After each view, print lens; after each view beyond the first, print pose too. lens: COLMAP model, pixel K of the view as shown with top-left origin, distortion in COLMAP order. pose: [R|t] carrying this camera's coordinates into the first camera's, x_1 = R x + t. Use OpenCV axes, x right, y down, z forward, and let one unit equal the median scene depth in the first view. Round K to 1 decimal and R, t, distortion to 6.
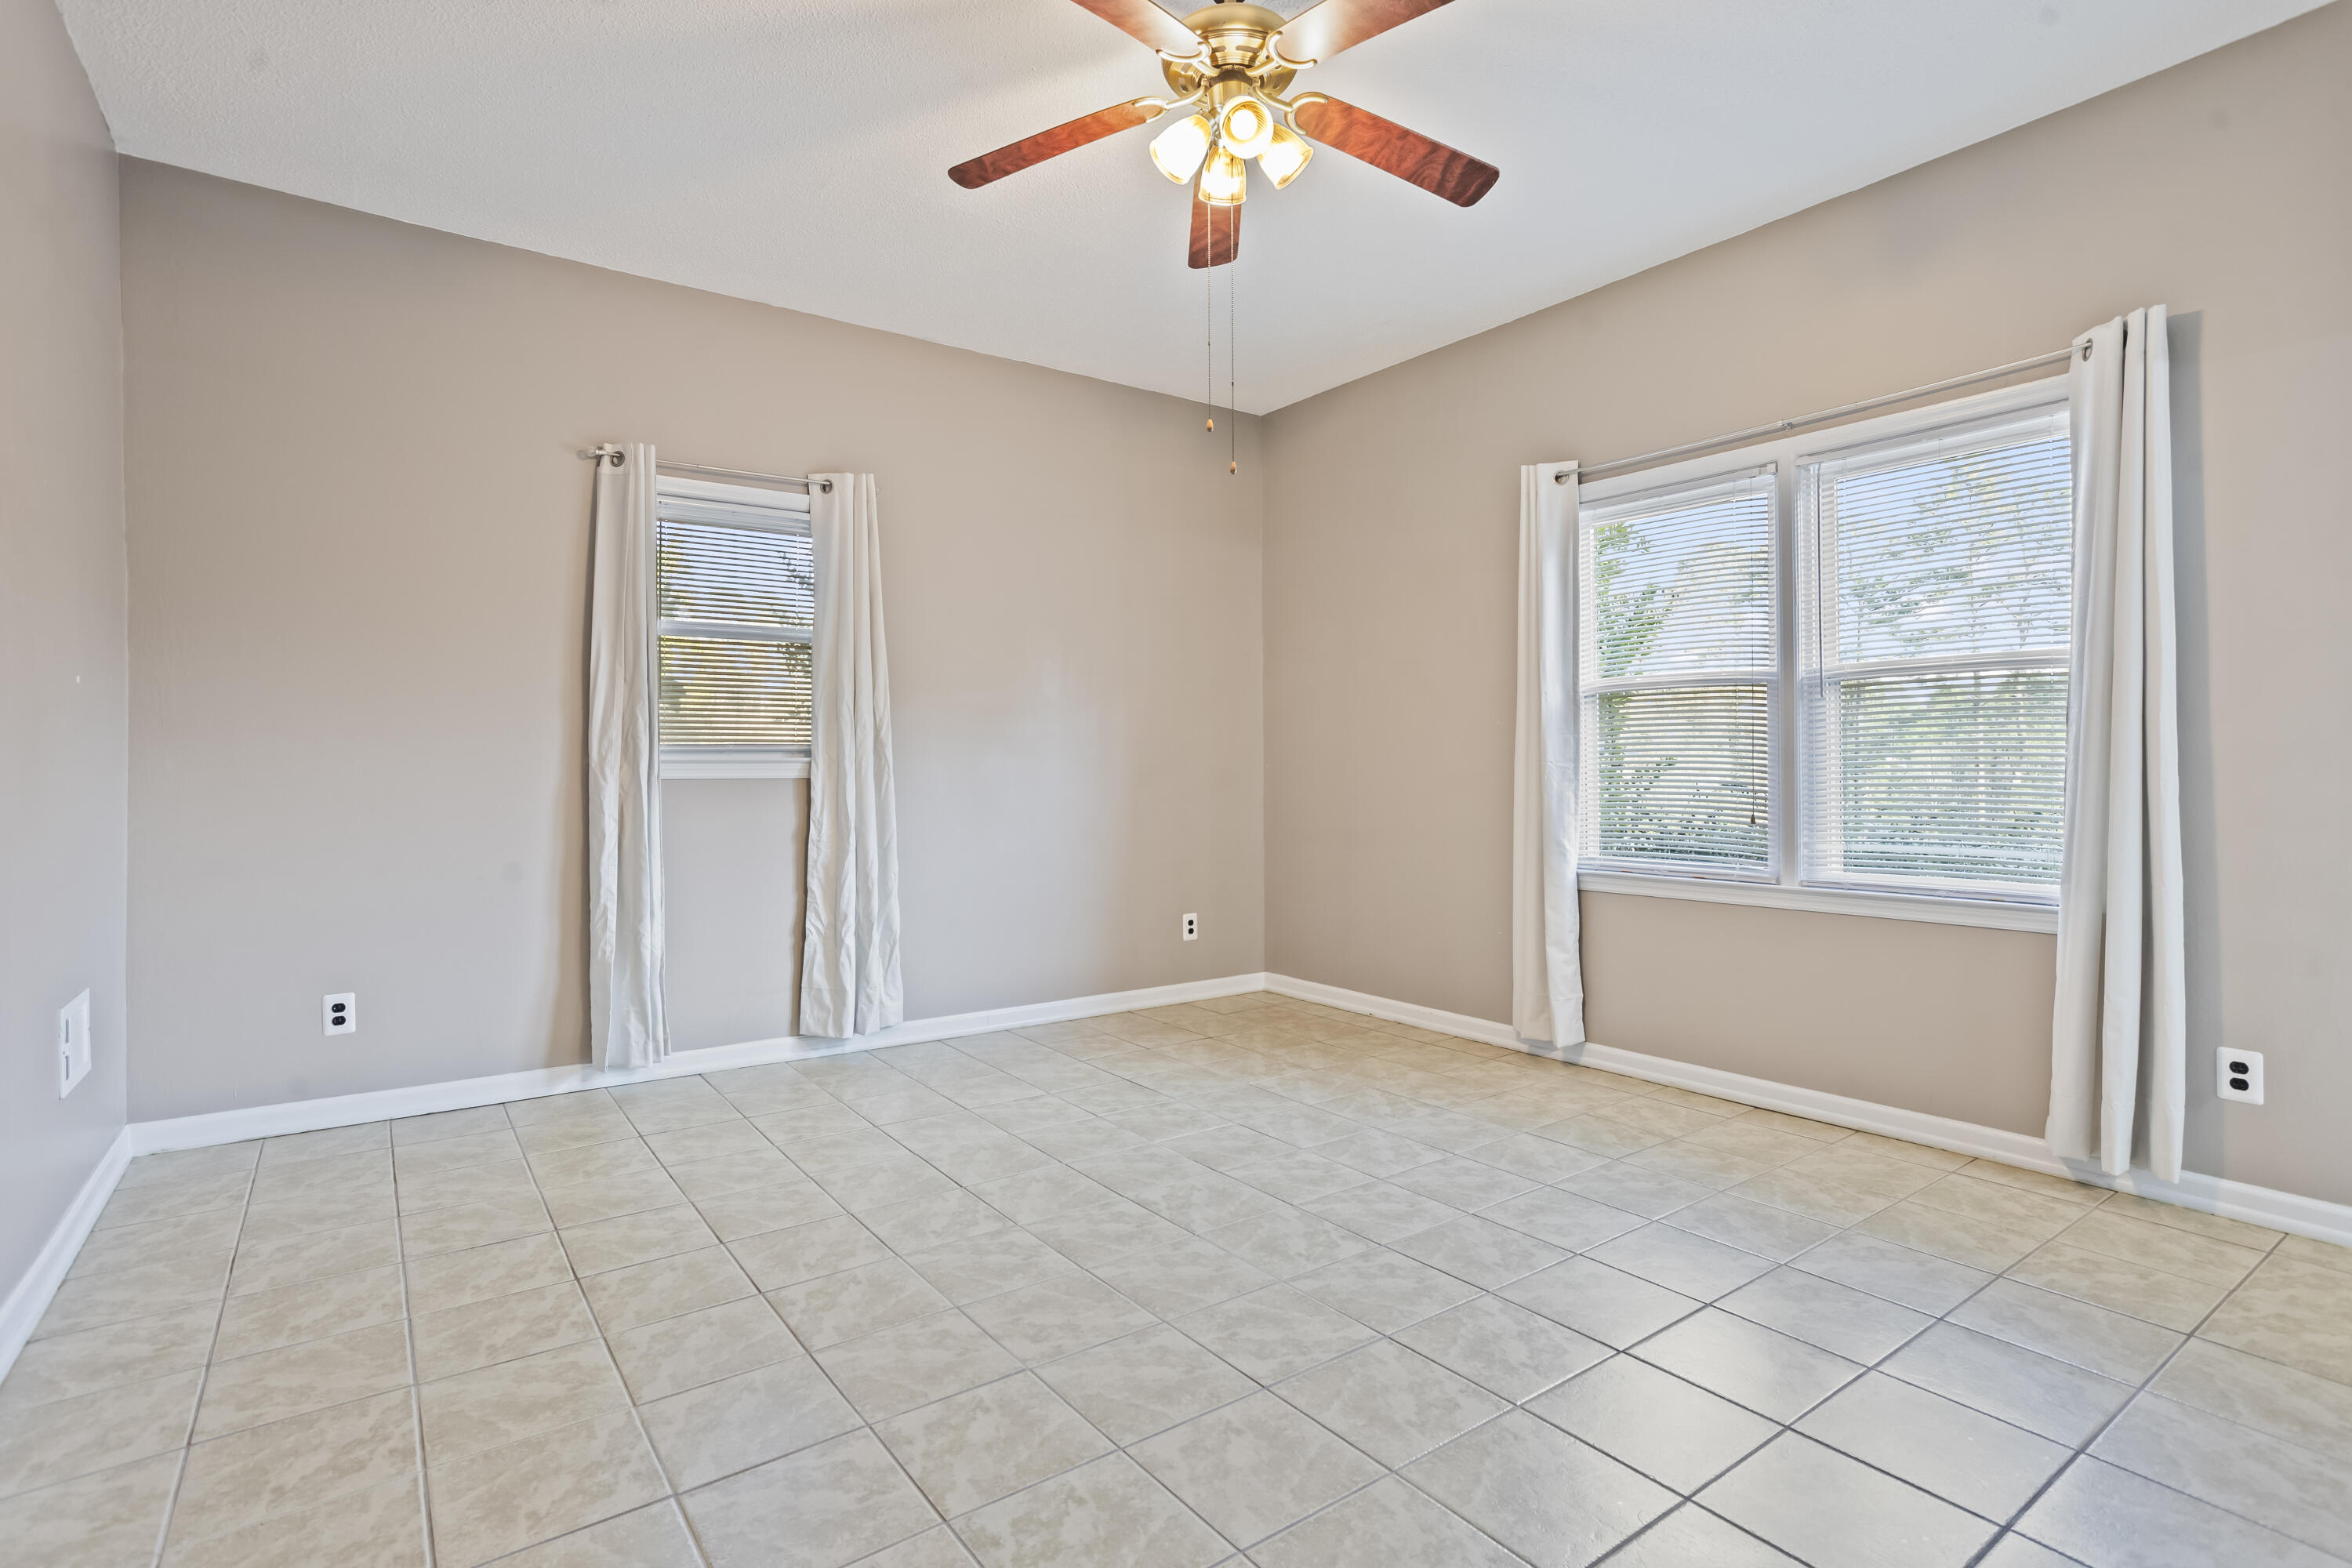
lens RADIAL K [[1142.1, 0, 1178.2], [0, 1142.1, 774.9], [0, 0, 1]] dist [-0.048596, 0.033265]
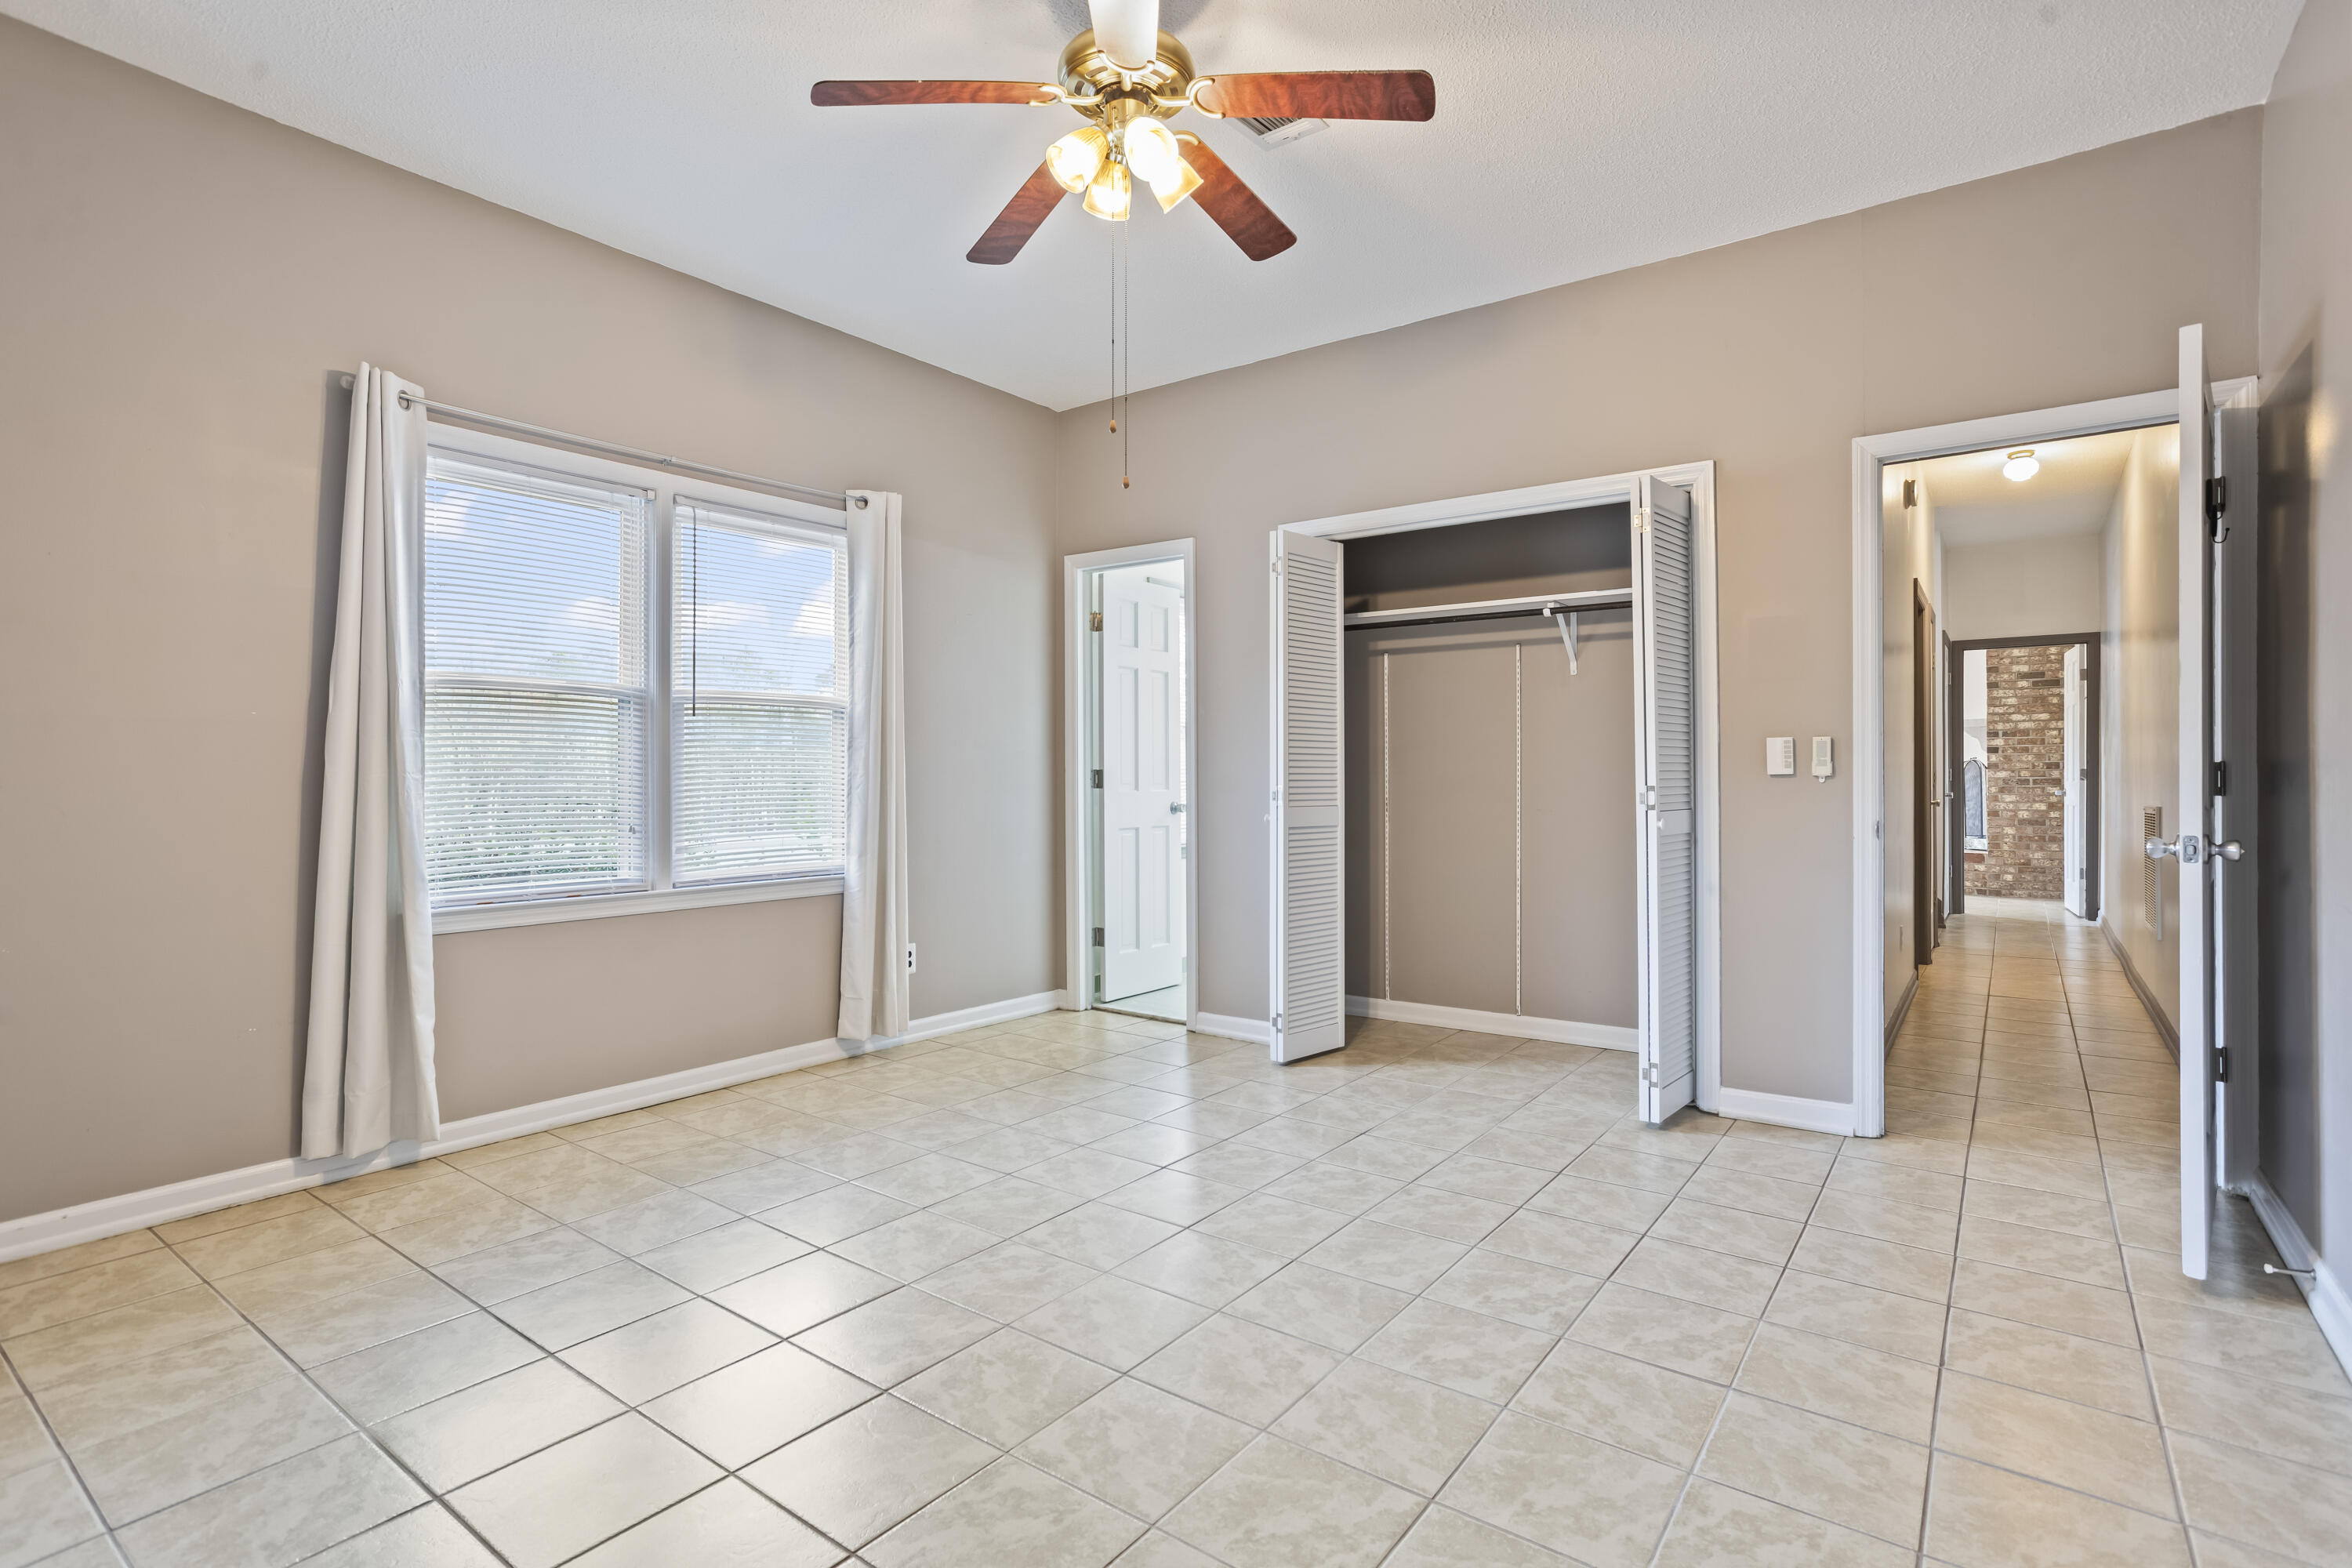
lens RADIAL K [[1142.1, 0, 1178.2], [0, 1142.1, 774.9], [0, 0, 1]] dist [-0.048596, 0.033265]
pose [[-0.296472, 0.004127, 0.955033, -0.752689], [0.008261, 0.999964, -0.001757, -0.005227], [-0.955006, 0.007368, -0.296495, 1.013662]]
